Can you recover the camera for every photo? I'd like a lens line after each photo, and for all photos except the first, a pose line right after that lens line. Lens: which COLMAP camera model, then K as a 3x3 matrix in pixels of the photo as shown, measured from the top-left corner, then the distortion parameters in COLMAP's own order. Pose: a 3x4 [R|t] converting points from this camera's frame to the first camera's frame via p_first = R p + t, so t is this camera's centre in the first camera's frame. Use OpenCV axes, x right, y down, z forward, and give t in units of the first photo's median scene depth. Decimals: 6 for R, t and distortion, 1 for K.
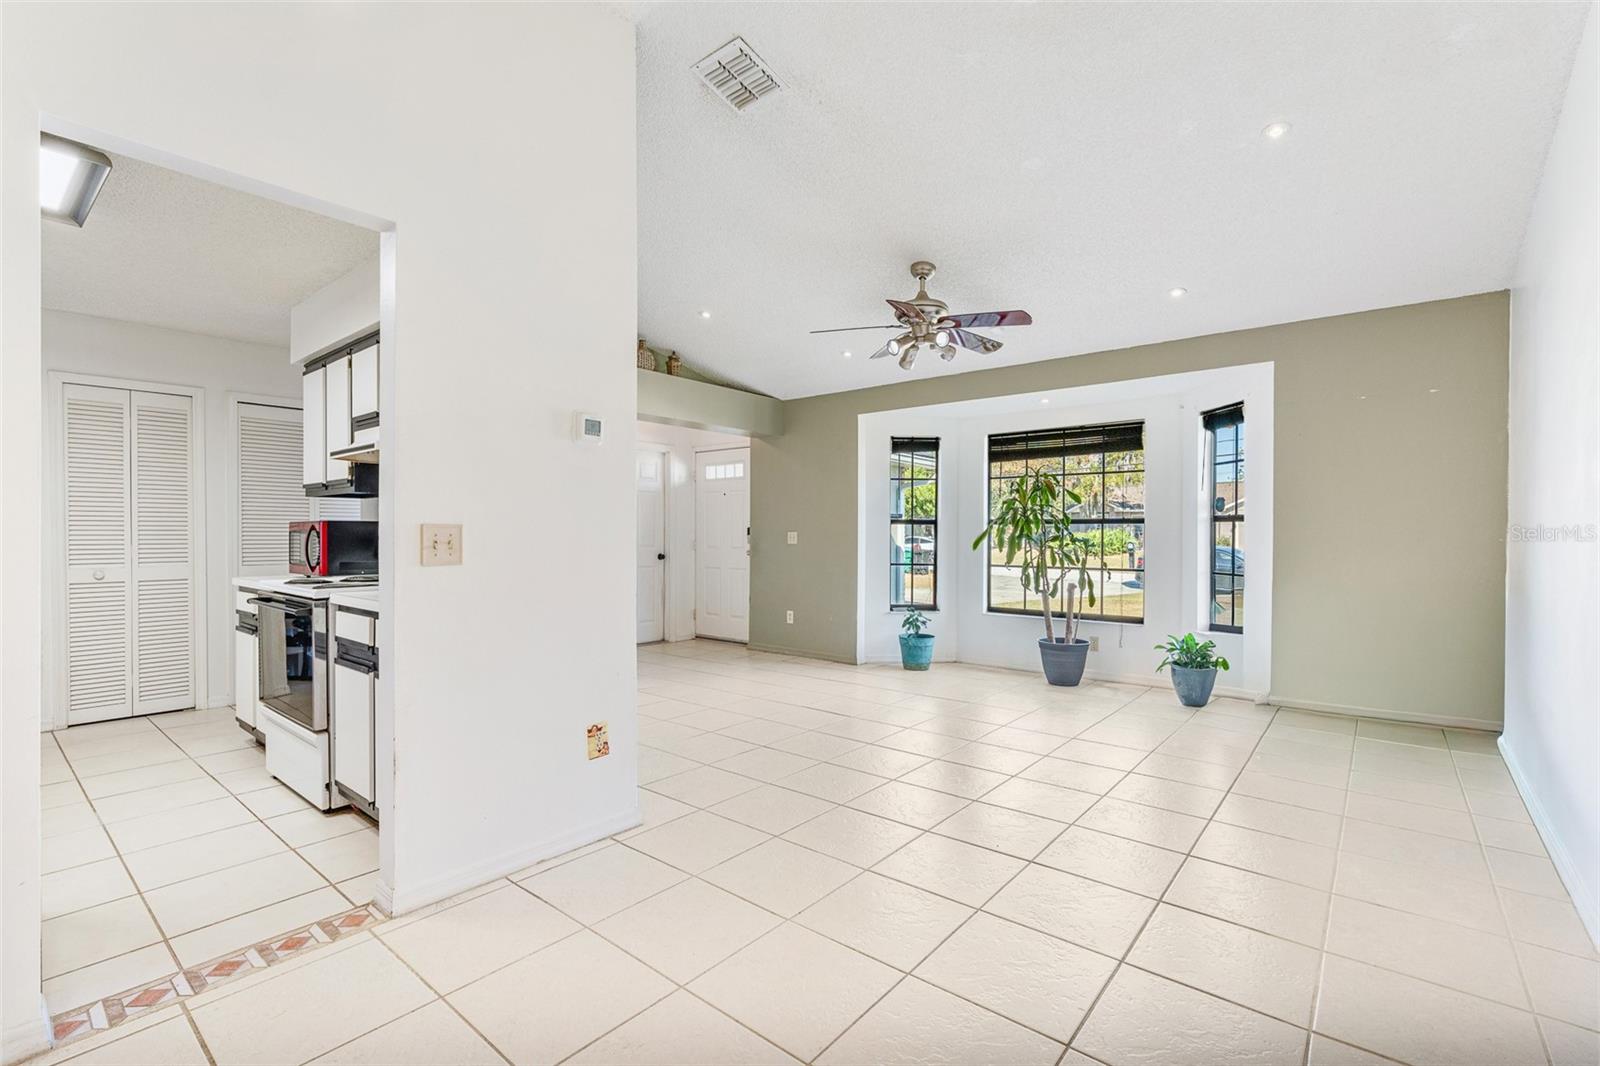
lens RADIAL K [[727.8, 0, 798.8], [0, 727.8, 529.3], [0, 0, 1]] dist [-0.020898, 0.011064]
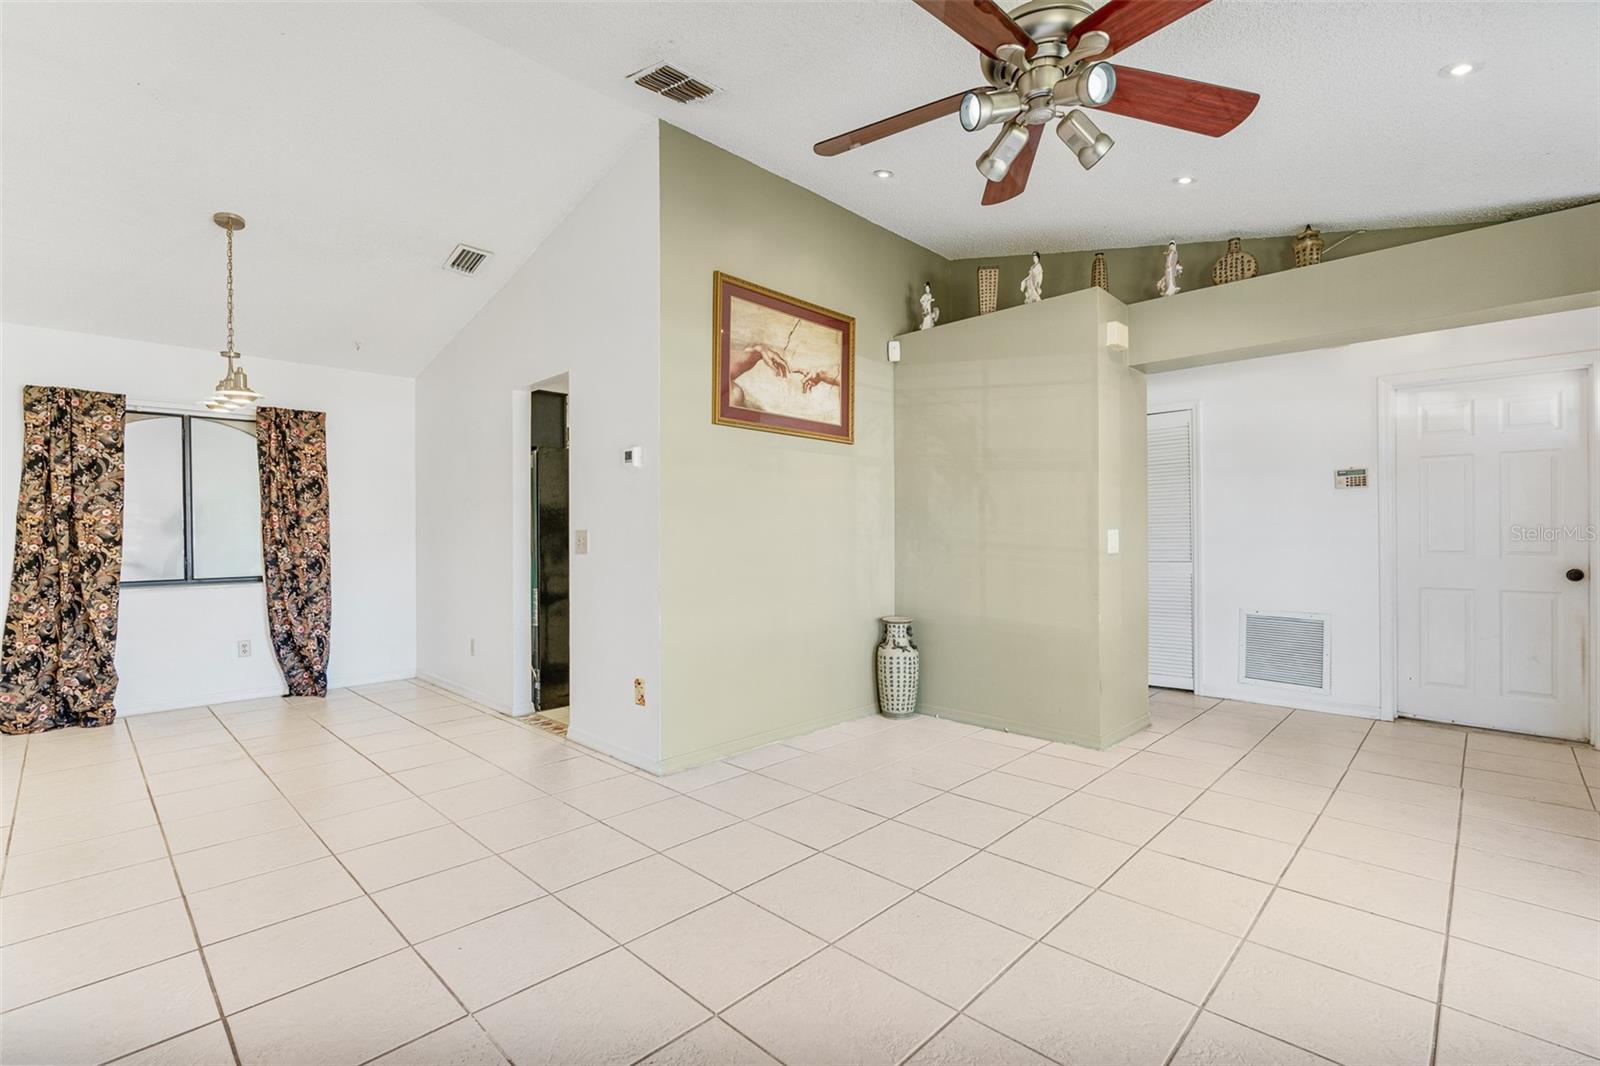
lens RADIAL K [[727.8, 0, 798.8], [0, 727.8, 529.3], [0, 0, 1]] dist [-0.020898, 0.011064]
pose [[-0.090583, -0.011755, -0.995820, 0.470523], [0.011663, 0.999849, -0.012863, 0.007555], [0.995821, -0.012779, -0.090432, 0.653146]]
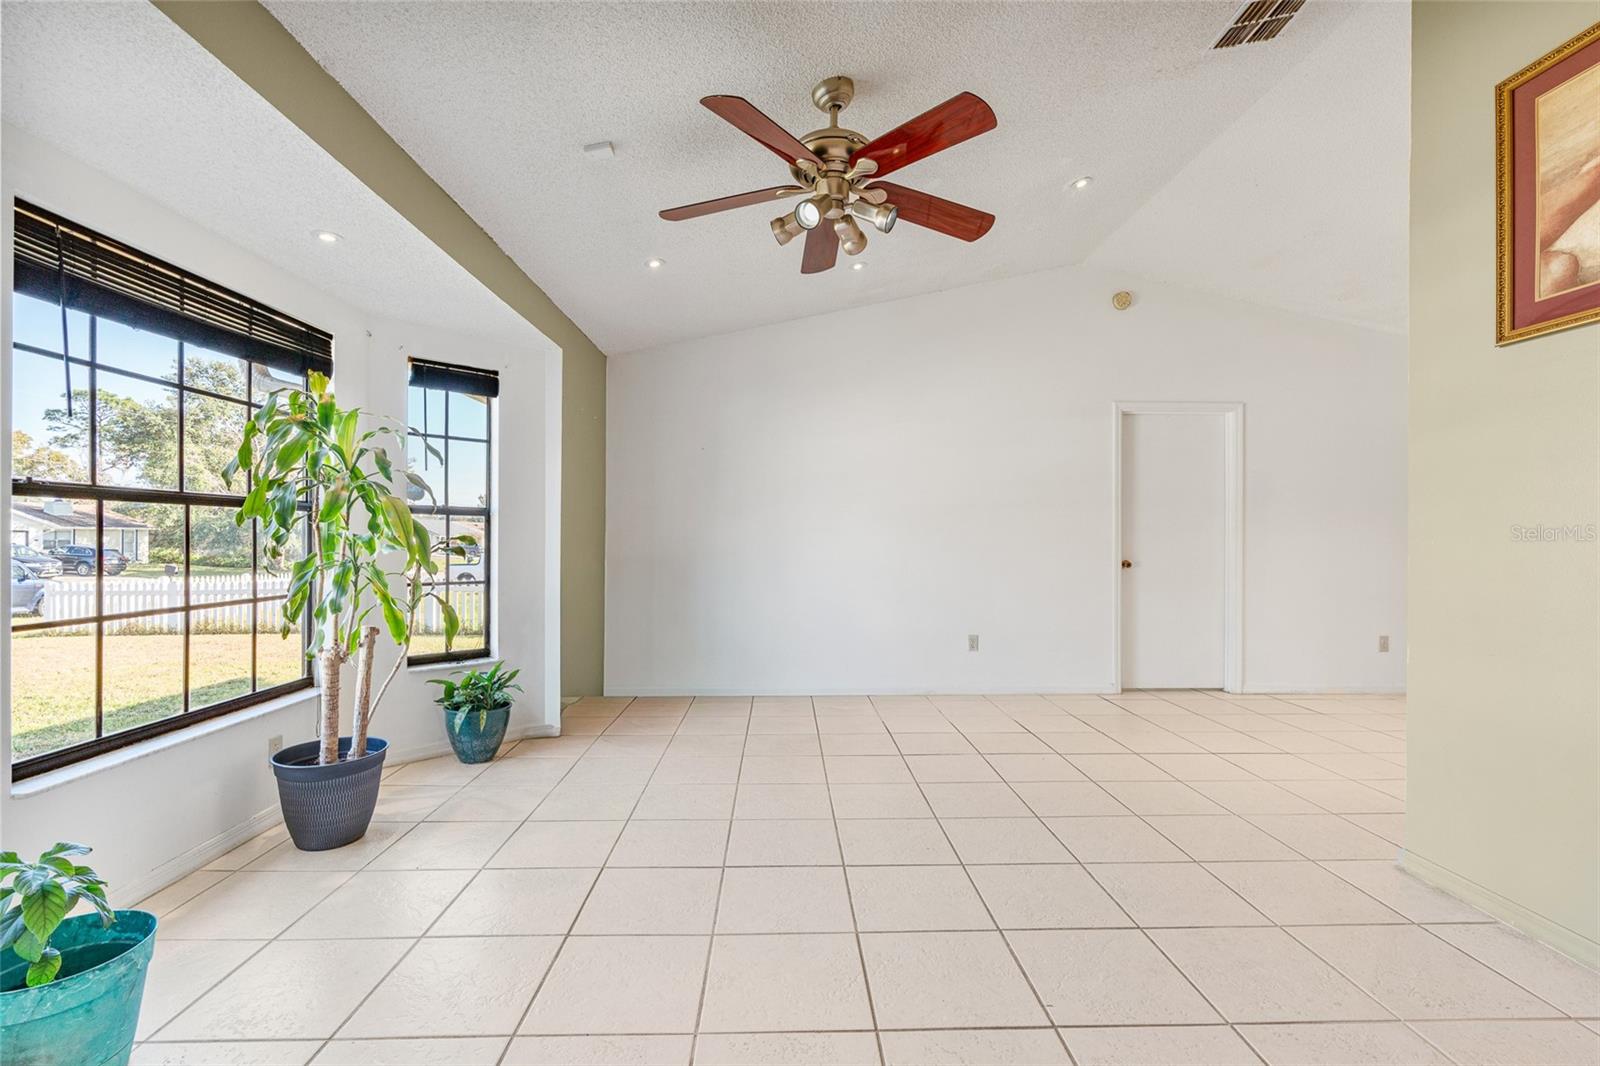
lens RADIAL K [[727.8, 0, 798.8], [0, 727.8, 529.3], [0, 0, 1]] dist [-0.020898, 0.011064]
pose [[-0.657405, 0.001053, 0.753537, -0.195782], [-0.010182, 0.999895, -0.010281, 0.007518], [-0.753469, -0.014431, -0.657325, 1.036045]]
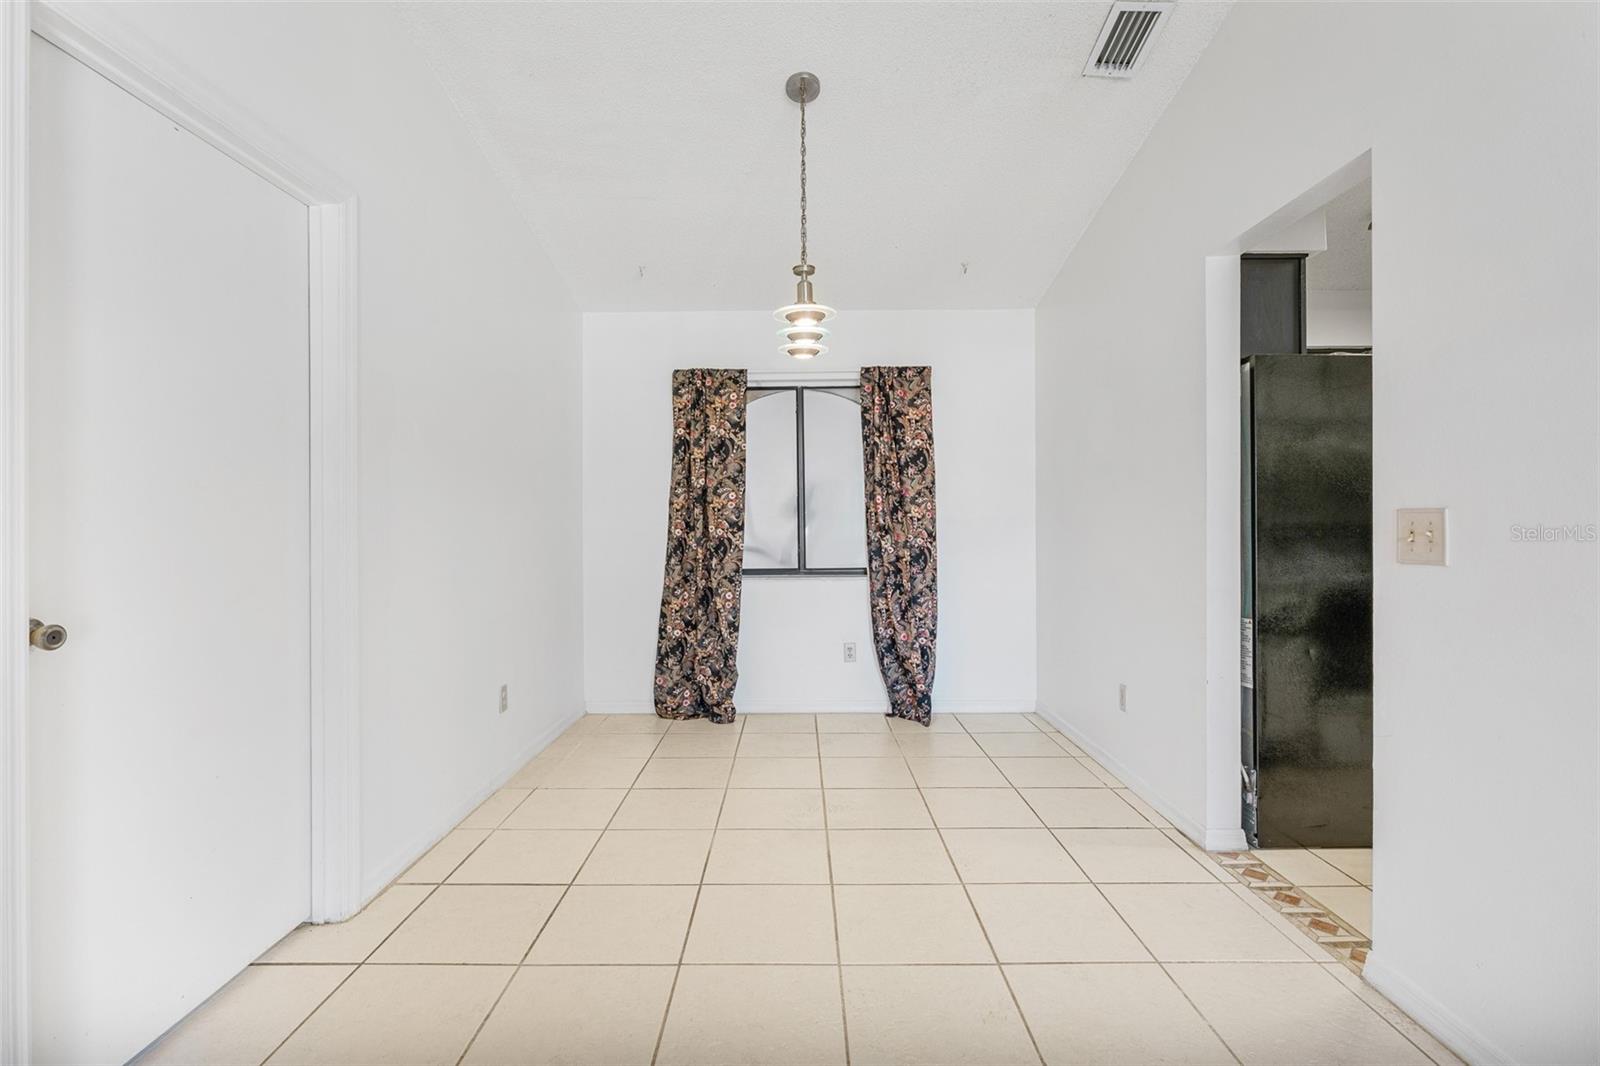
lens RADIAL K [[727.8, 0, 798.8], [0, 727.8, 529.3], [0, 0, 1]] dist [-0.020898, 0.011064]
pose [[-0.772093, 0.003116, -0.635502, 0.174508], [0.003513, 0.999994, 0.000635, 0.004685], [0.635500, -0.001742, -0.772099, 0.449529]]
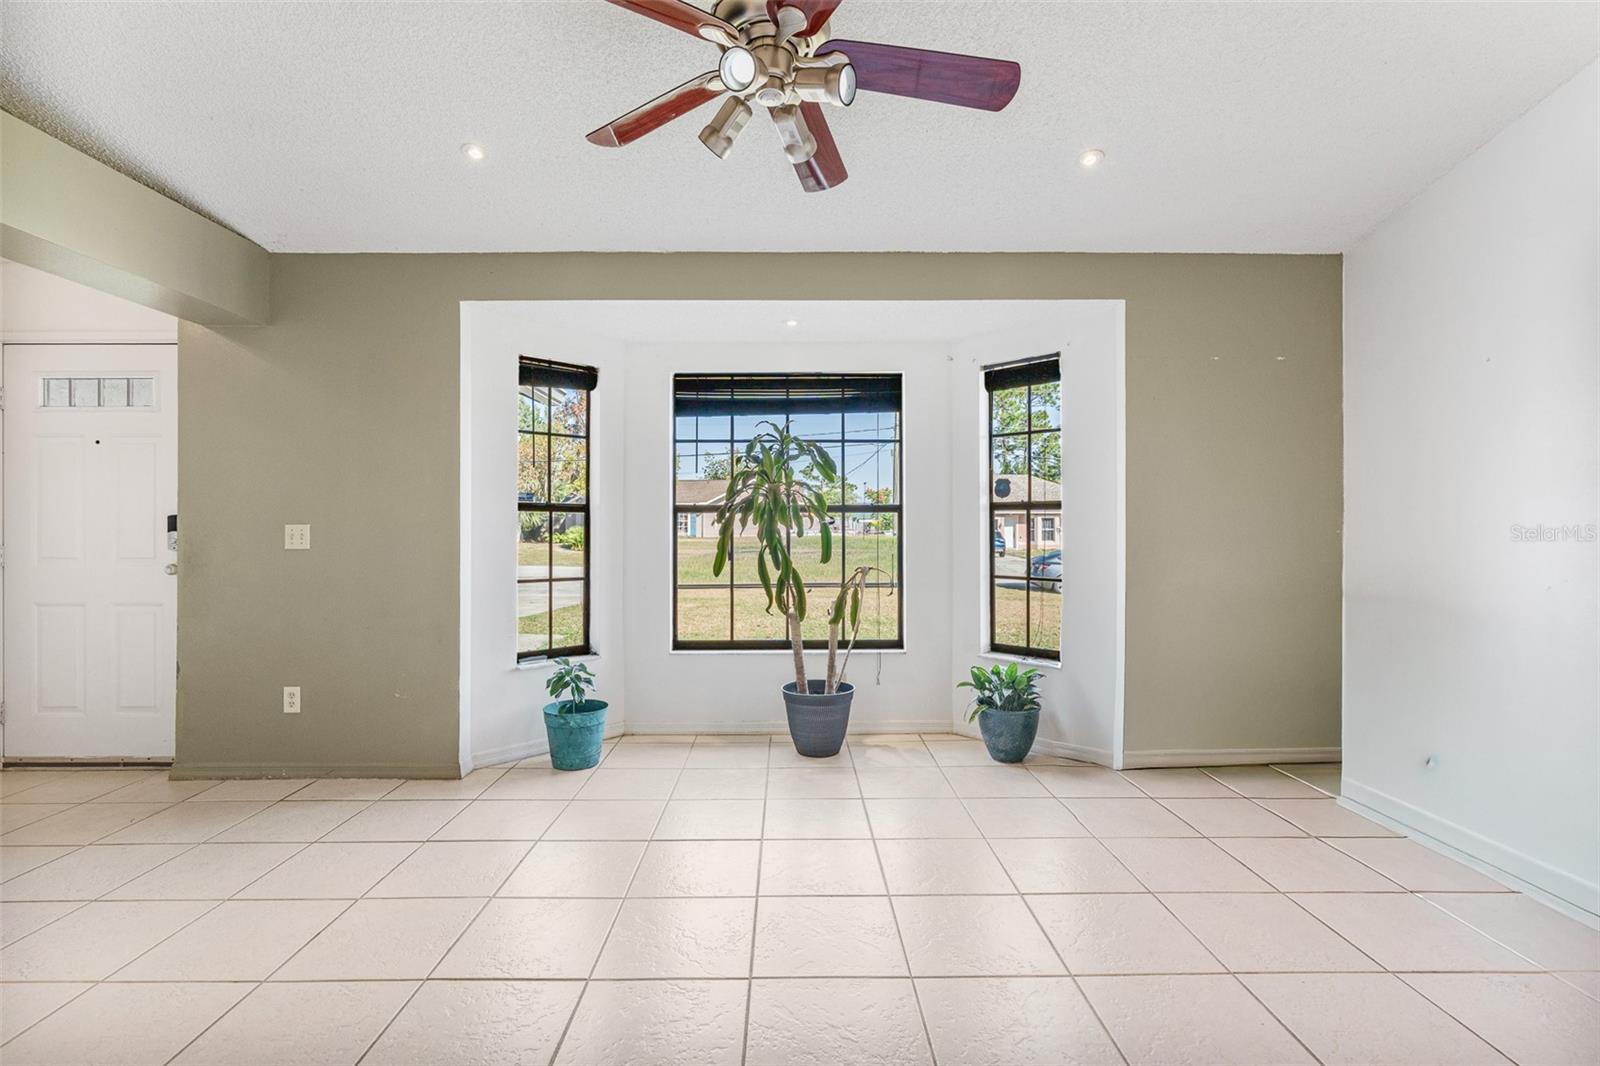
lens RADIAL K [[727.8, 0, 798.8], [0, 727.8, 529.3], [0, 0, 1]] dist [-0.020898, 0.011064]
pose [[0.763289, -0.004879, 0.646039, -0.075833], [-0.000152, 0.999970, 0.007731, 0.003257], [-0.646057, -0.005999, 0.763265, 0.475913]]
